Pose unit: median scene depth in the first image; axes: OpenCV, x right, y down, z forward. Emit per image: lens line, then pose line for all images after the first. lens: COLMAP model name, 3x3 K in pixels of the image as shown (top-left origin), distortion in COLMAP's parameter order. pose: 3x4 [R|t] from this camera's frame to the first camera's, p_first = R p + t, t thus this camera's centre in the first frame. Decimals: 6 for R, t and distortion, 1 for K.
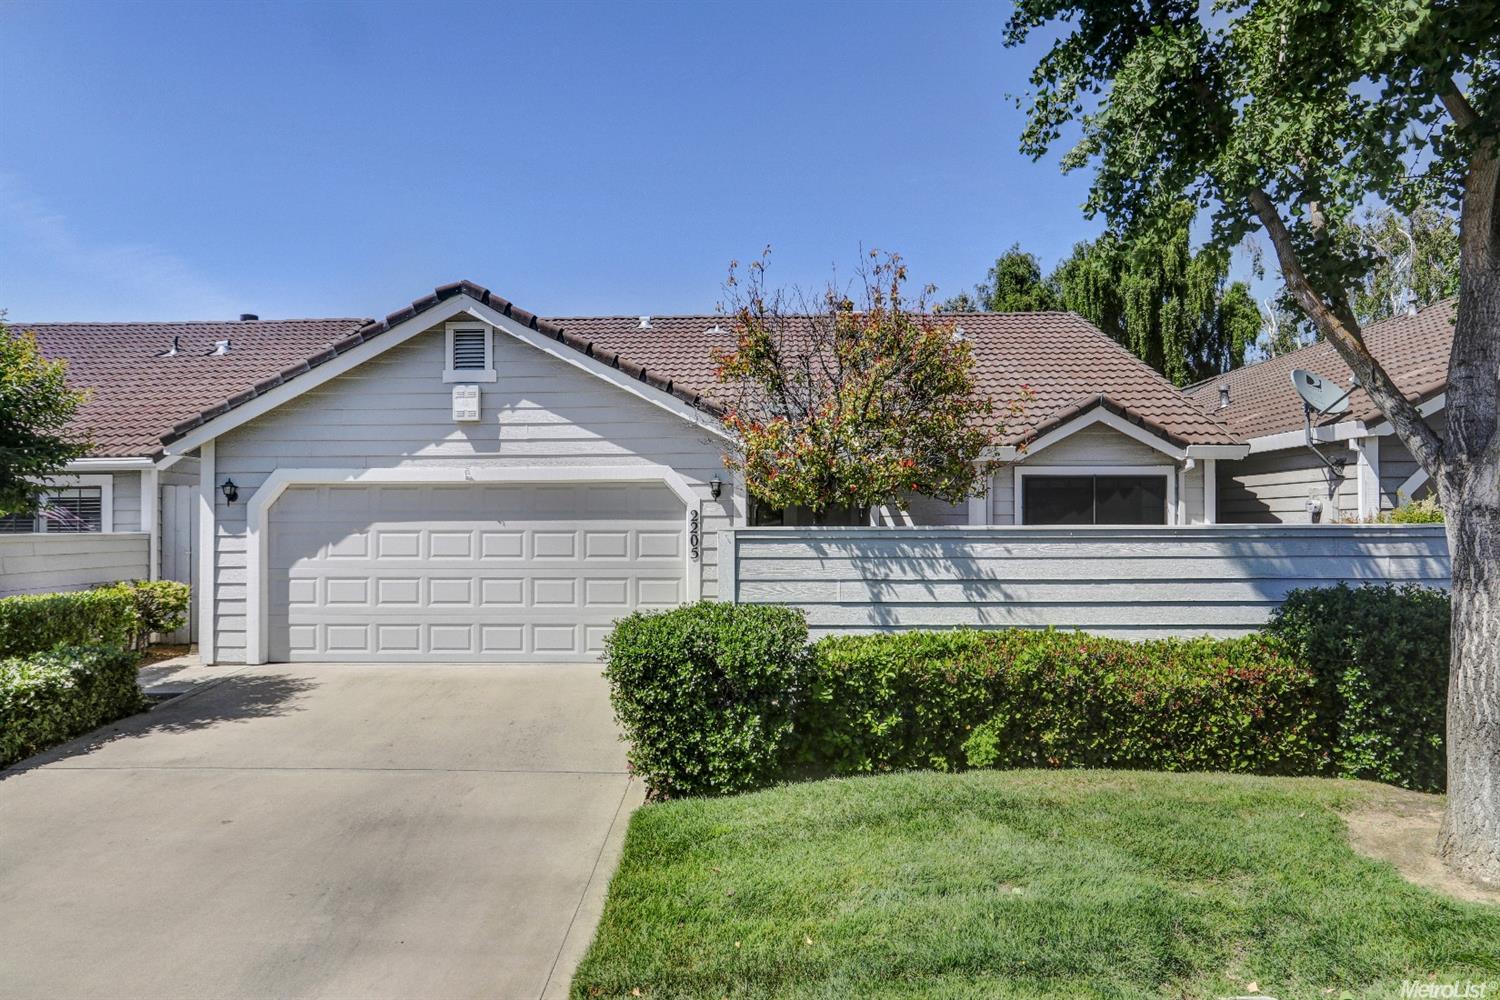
lens RADIAL K [[910.8, 0, 762.2], [0, 910.8, 508.2], [0, 0, 1]] dist [-0.018949, 0.003288]
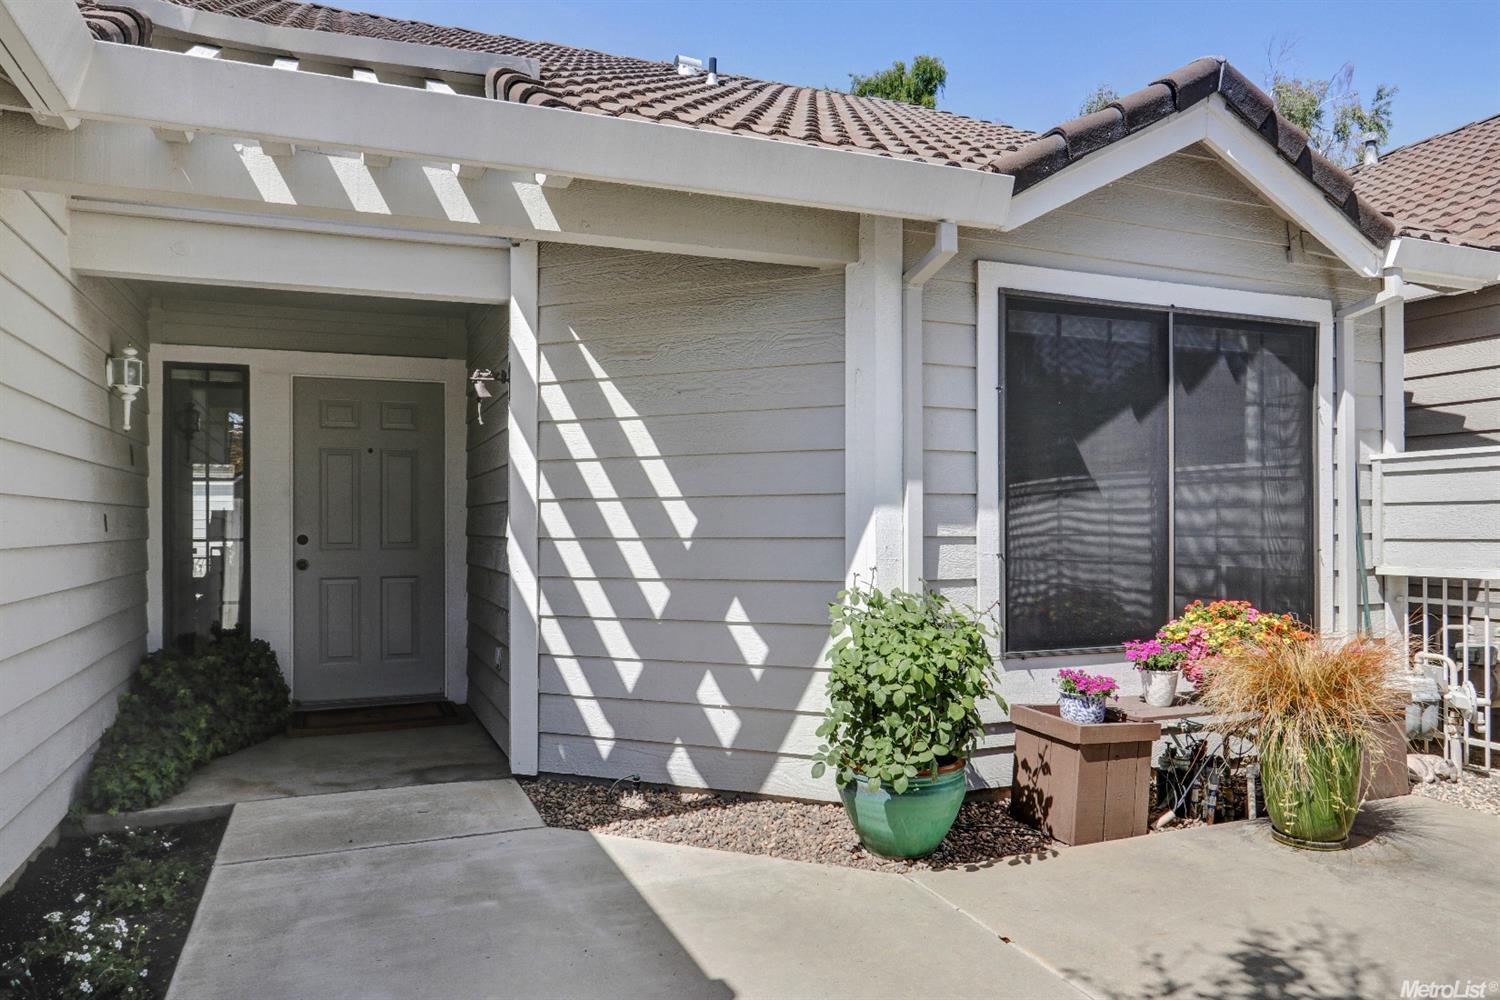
lens RADIAL K [[1022.0, 0, 771.0], [0, 1022.0, 531.9], [0, 0, 1]] dist [-0.017109, 0.005342]
pose [[0.920265, -0.004352, 0.391273, 0.077155], [-0.003563, 0.999803, 0.019501, 0.051235], [-0.391281, -0.019341, 0.920068, 0.808610]]
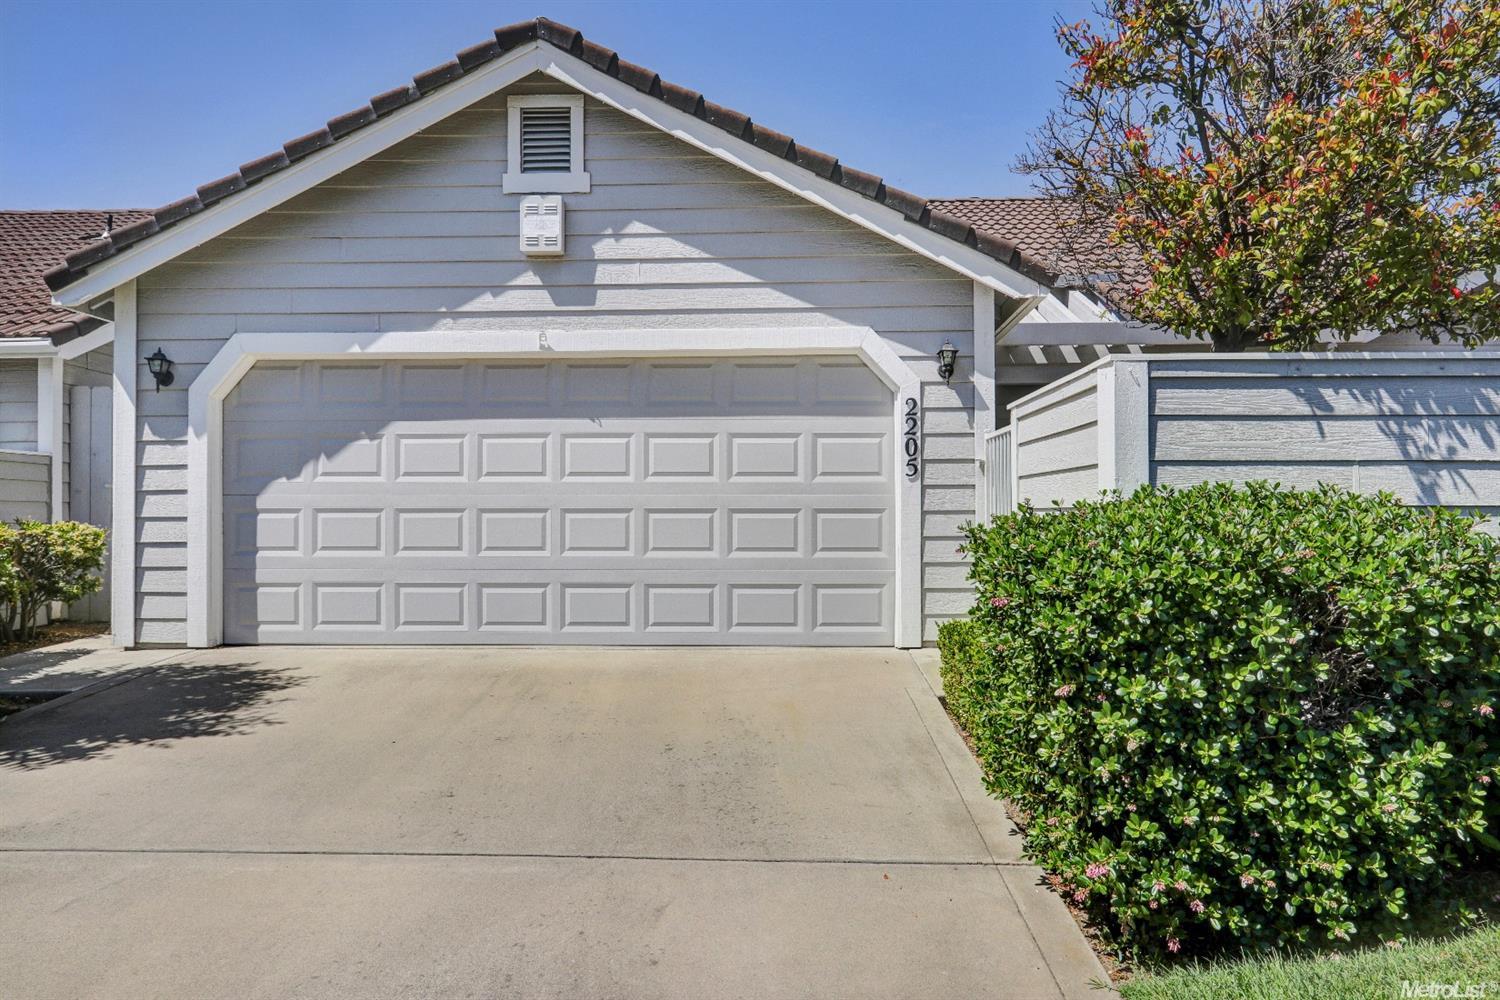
lens RADIAL K [[963.7, 0, 757.4], [0, 963.7, 509.3], [0, 0, 1]] dist [-0.005842, -0.001233]
pose [[0.999915, 0.000214, -0.013037, -0.169867], [-0.000152, 0.999989, 0.004742, 0.074373], [0.013038, -0.004740, 0.999904, 0.344924]]
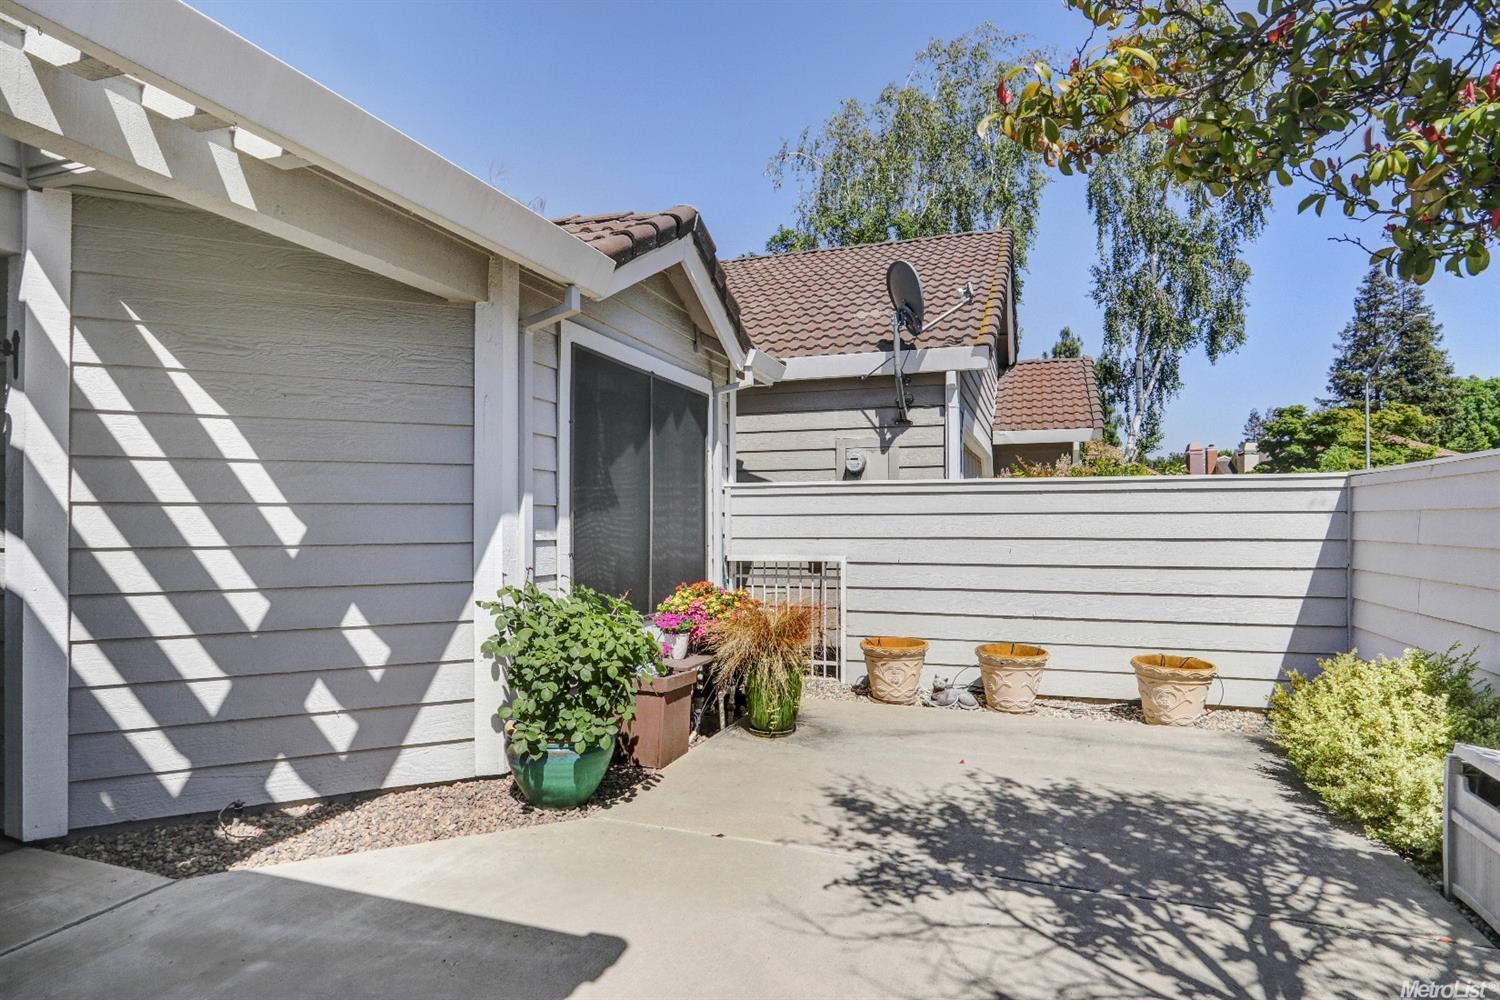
lens RADIAL K [[821.9, 0, 765.9], [0, 821.9, 524.7], [0, 0, 1]] dist [-0.018589, 0.002993]
pose [[0.320515, -0.001131, 0.947243, -0.044142], [-0.011462, 0.999921, 0.005072, 0.049869], [-0.947174, -0.012483, 0.320477, 0.929101]]
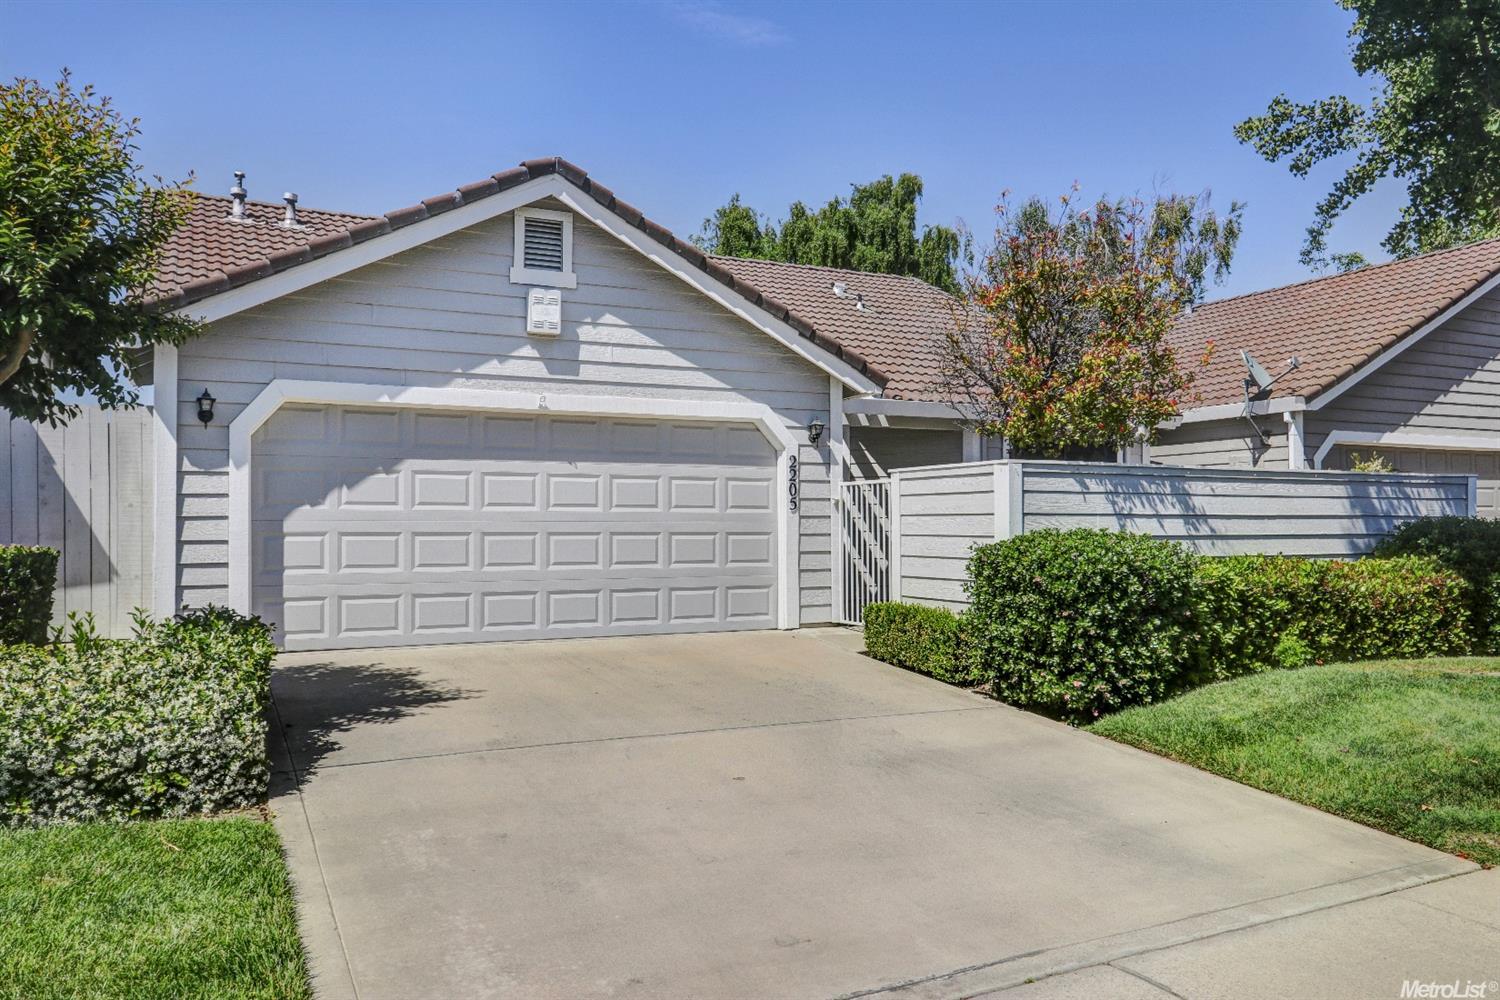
lens RADIAL K [[1125.9, 0, 774.6], [0, 1125.9, 507.9], [0, 0, 1]] dist [-0.012482, 0.007864]
pose [[0.882103, 0.009500, 0.470962, -0.606363], [-0.008165, 0.999955, -0.004878, 0.058774], [-0.470987, 0.000457, 0.882140, 0.038686]]
